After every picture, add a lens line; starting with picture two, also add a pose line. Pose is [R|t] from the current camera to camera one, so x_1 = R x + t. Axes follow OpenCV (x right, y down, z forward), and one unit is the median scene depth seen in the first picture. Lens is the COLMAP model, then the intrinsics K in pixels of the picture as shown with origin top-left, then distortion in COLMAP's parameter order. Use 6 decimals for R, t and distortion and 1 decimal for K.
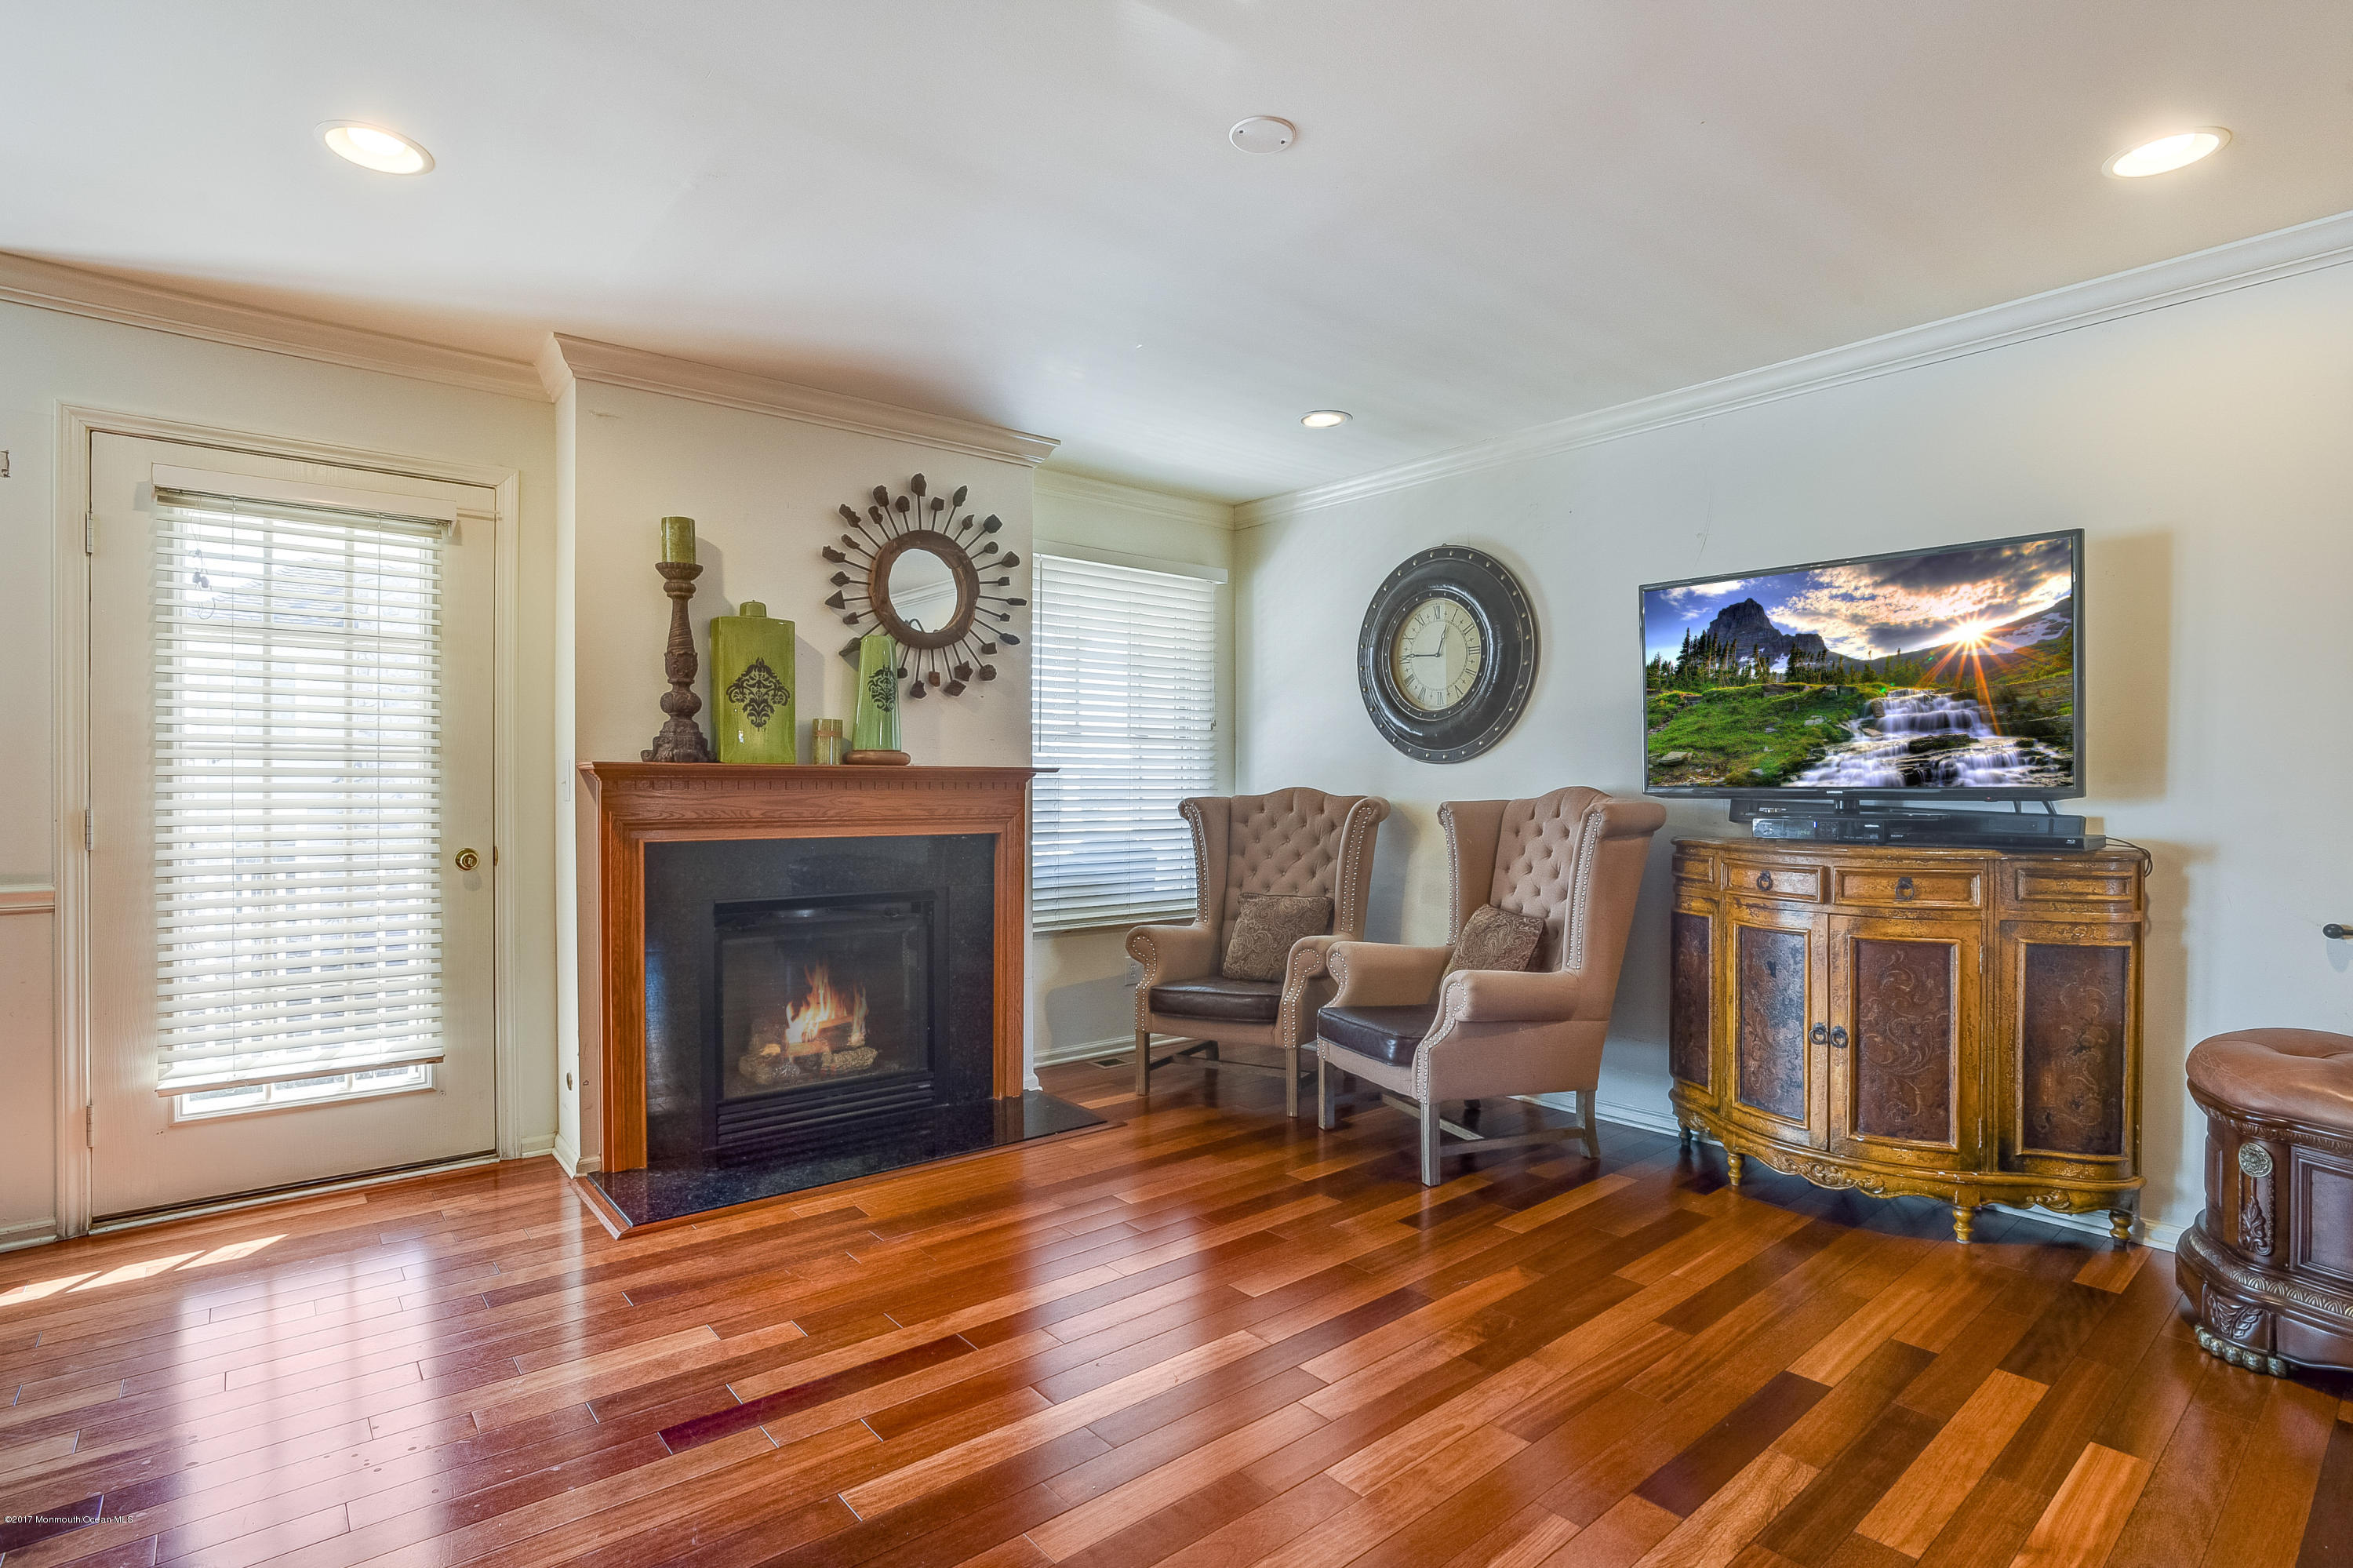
lens RADIAL K [[1219.9, 0, 1181.1], [0, 1219.9, 791.8], [0, 0, 1]] dist [-0.023489, 0.029611]
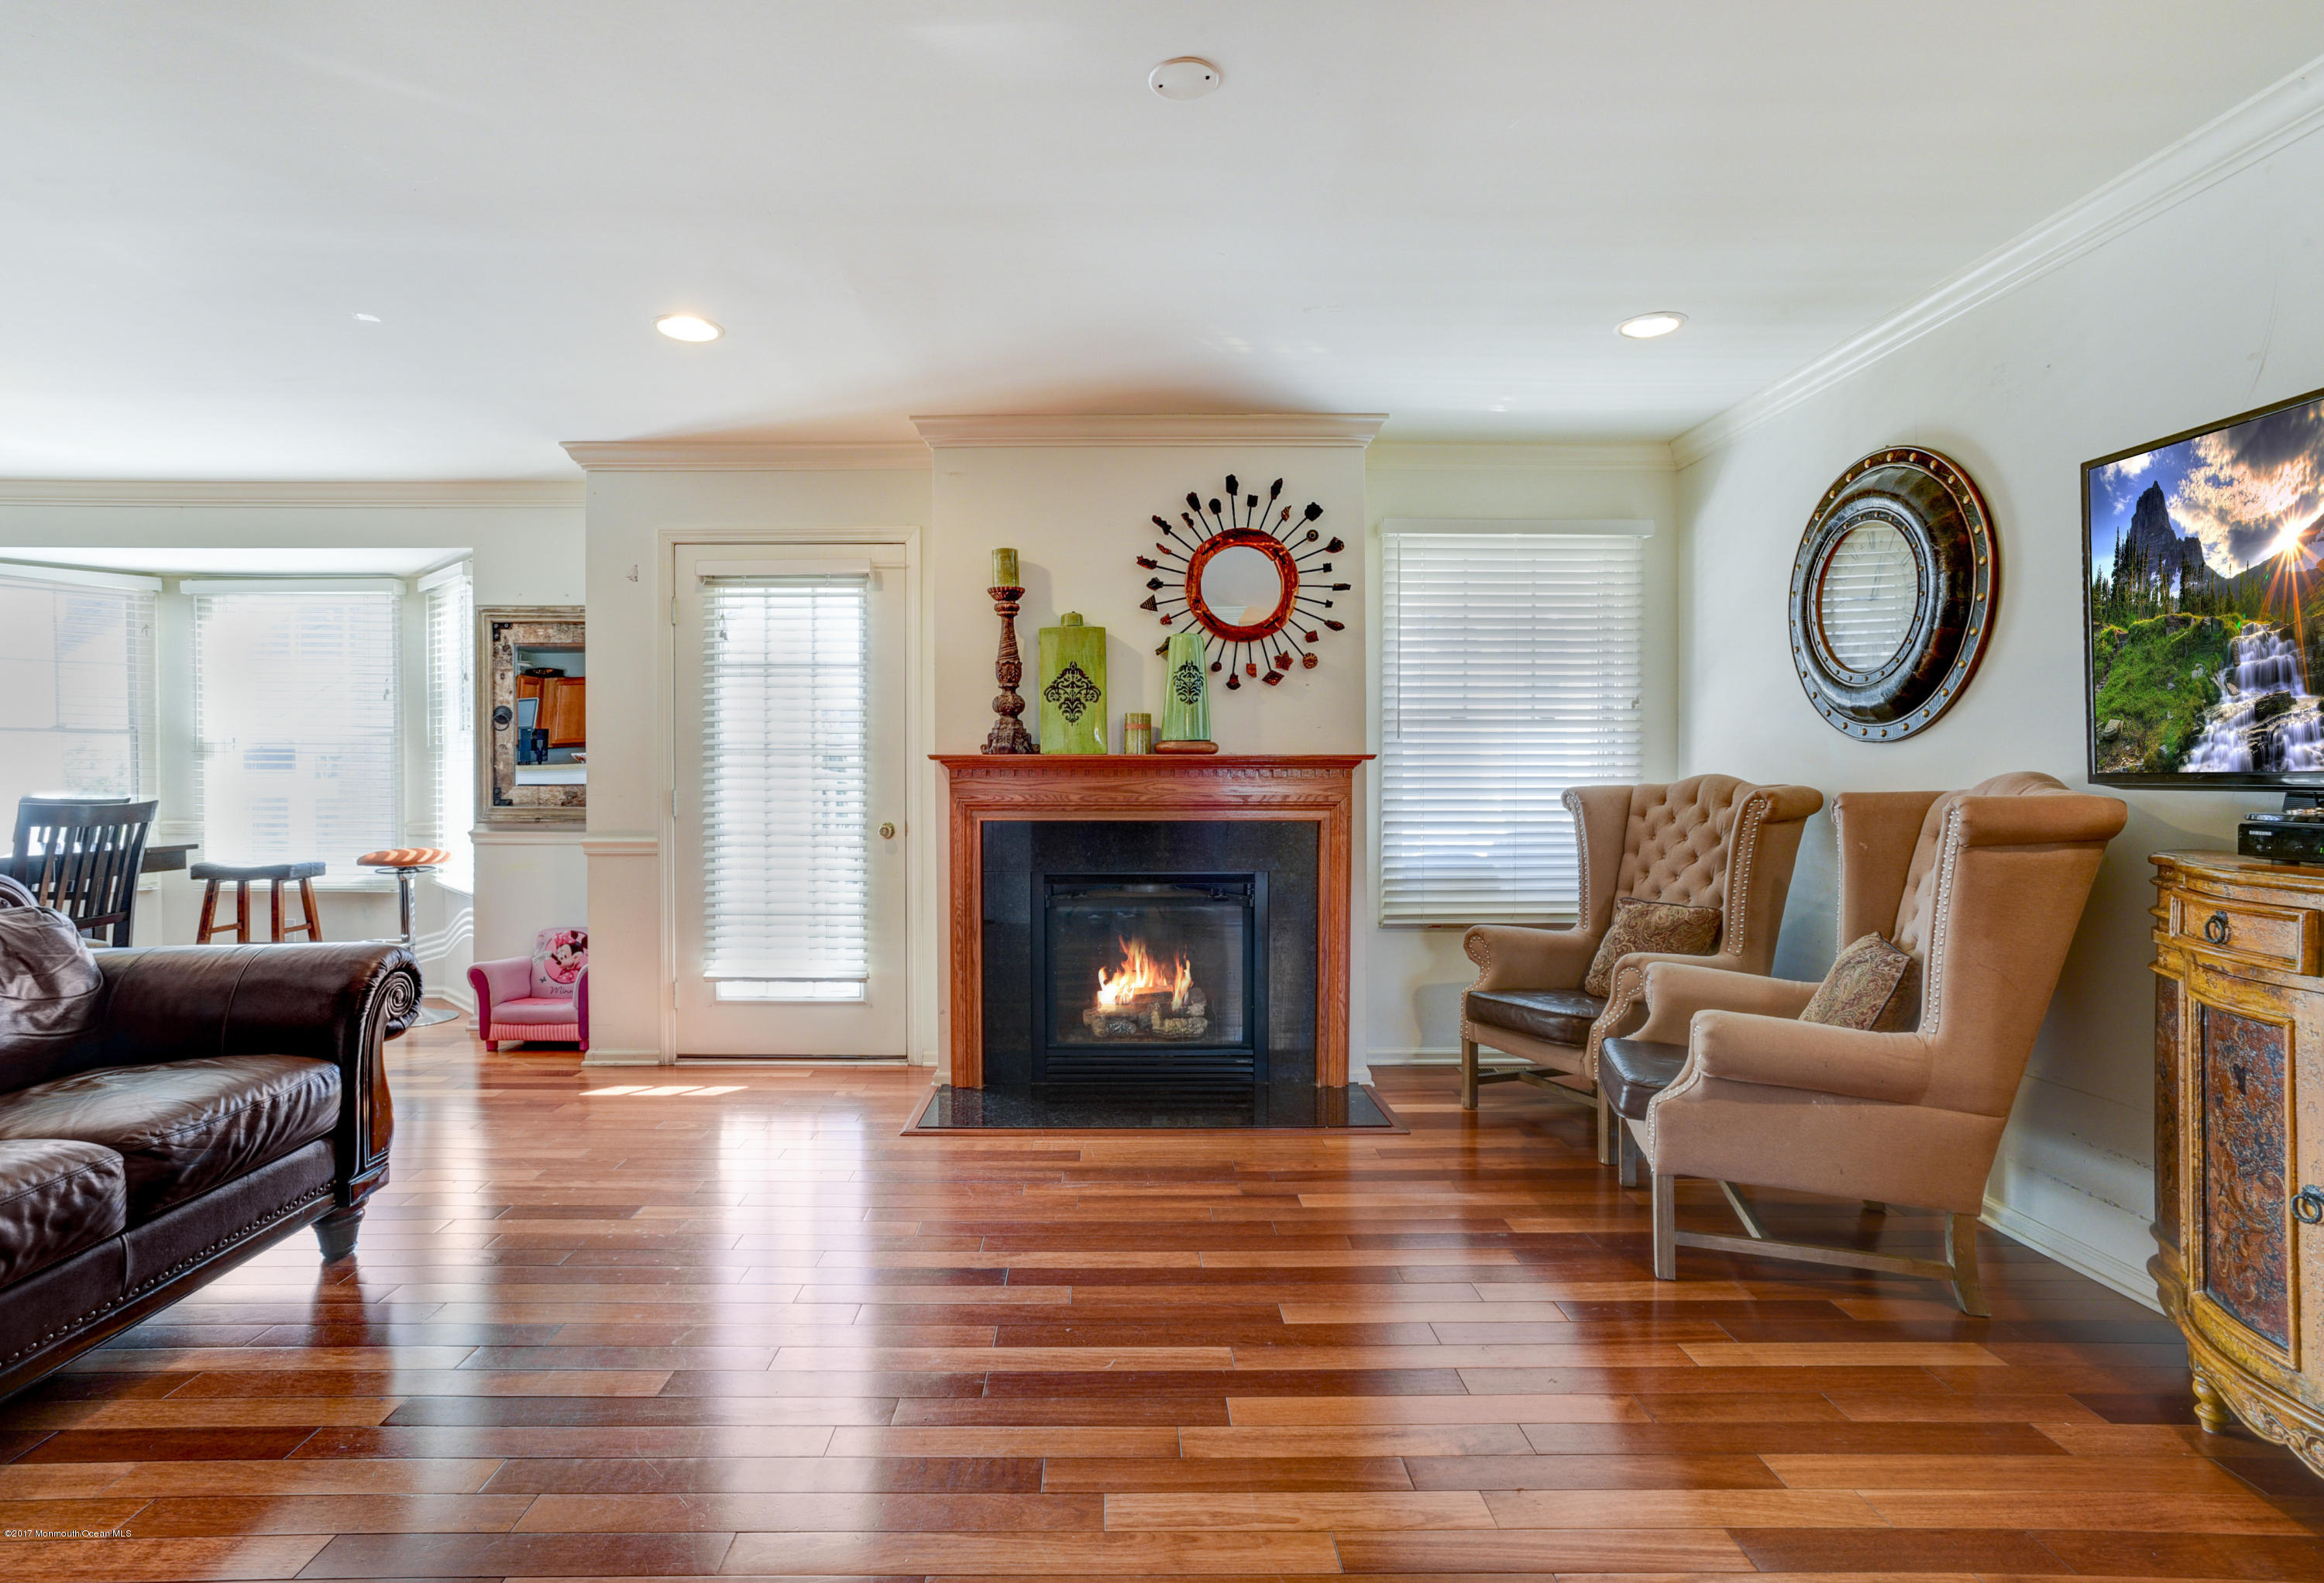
lens RADIAL K [[1210.7, 0, 1159.9], [0, 1210.7, 799.6], [0, 0, 1]] dist [-0.006670, 0.000268]
pose [[0.762713, 0.012152, -0.646623, 0.414798], [-0.001105, 0.999846, 0.017486, -0.000873], [0.646736, -0.012622, 0.762609, 0.168670]]
